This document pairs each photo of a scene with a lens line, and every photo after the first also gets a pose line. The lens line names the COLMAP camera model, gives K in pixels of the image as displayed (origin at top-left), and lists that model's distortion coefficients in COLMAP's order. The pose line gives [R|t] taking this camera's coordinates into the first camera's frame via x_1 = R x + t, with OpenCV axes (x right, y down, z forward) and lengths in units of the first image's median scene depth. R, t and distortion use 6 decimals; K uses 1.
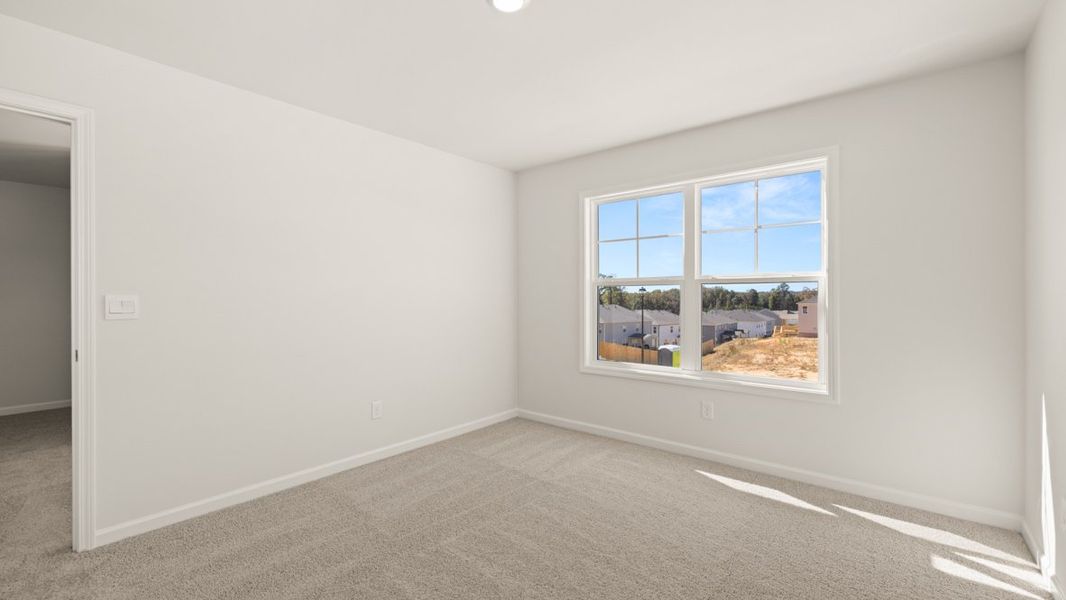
lens RADIAL K [[448.7, 0, 528.1], [0, 448.7, 299.5], [0, 0, 1]] dist [0.000813, 0.000269]
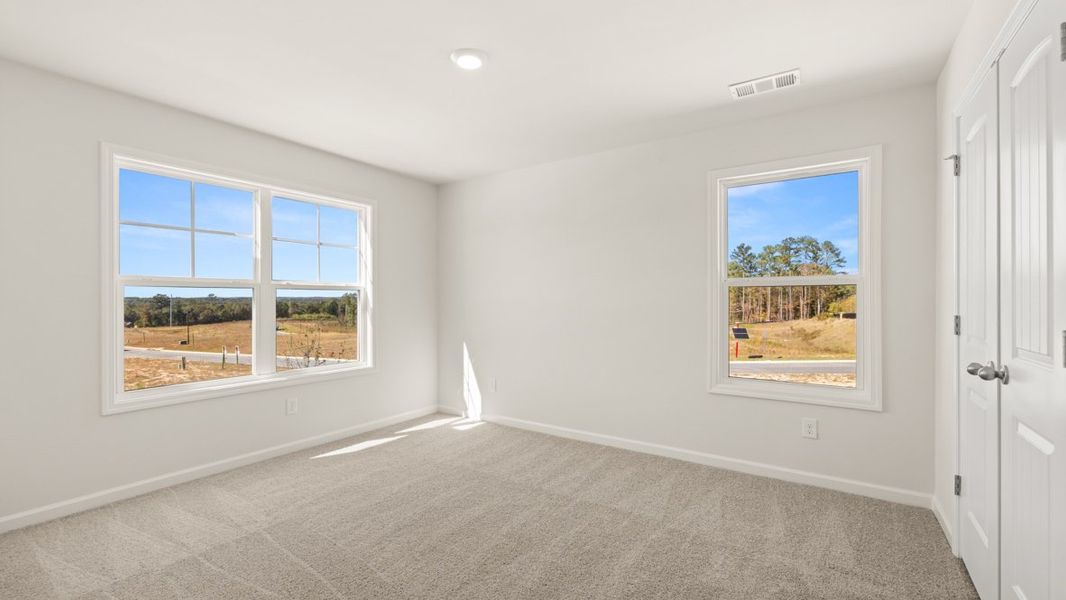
lens RADIAL K [[448.7, 0, 528.1], [0, 448.7, 299.5], [0, 0, 1]] dist [0.000813, 0.000269]
pose [[-0.098347, 0.005843, 0.995135, -0.750030], [0.010714, 0.999931, -0.004813, 0.002509], [-0.995094, 0.010188, -0.098403, 0.556732]]
